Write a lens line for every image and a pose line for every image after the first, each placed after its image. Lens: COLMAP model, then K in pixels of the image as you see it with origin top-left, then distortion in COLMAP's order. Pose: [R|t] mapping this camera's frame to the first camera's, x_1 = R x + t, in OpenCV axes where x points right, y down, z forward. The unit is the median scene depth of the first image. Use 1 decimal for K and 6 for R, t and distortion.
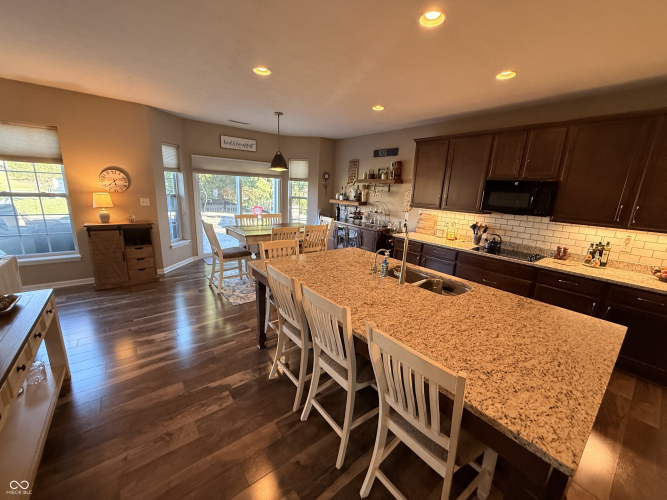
lens RADIAL K [[266.6, 0, 334.4], [0, 266.6, 250.1], [0, 0, 1]] dist [0.000242, 0.000066]
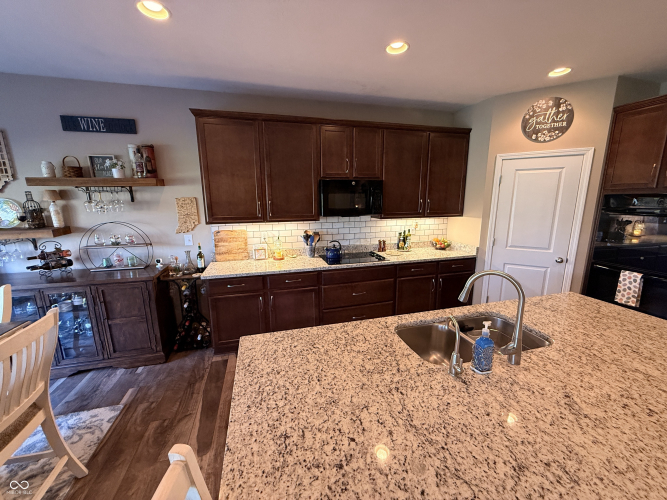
lens RADIAL K [[266.6, 0, 334.3], [0, 266.6, 250.2], [0, 0, 1]] dist [0.000242, 0.000066]
pose [[0.389940, -0.227341, 0.892336, -0.157970], [0.236186, 0.961320, 0.141706, -0.125645], [-0.890036, 0.155500, 0.428551, 0.507271]]
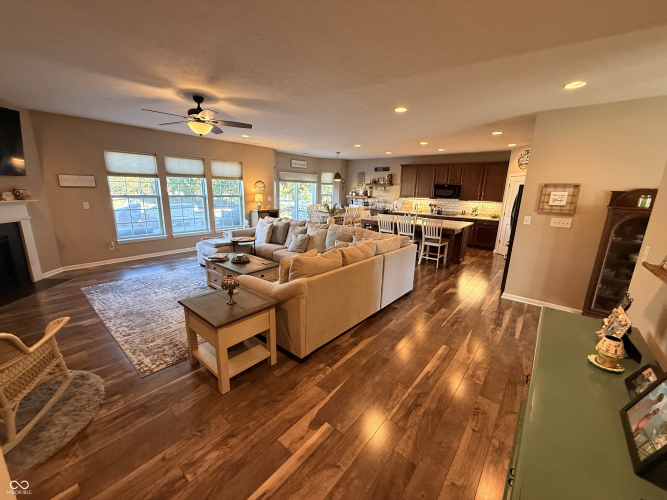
lens RADIAL K [[266.6, 0, 336.0], [0, 266.6, 249.5], [0, 0, 1]] dist [0.000242, 0.000066]
pose [[0.976325, -0.069446, 0.204859, -0.637504], [0.068227, 0.997585, 0.013018, 0.175580], [-0.205268, 0.001267, 0.978705, -0.893872]]
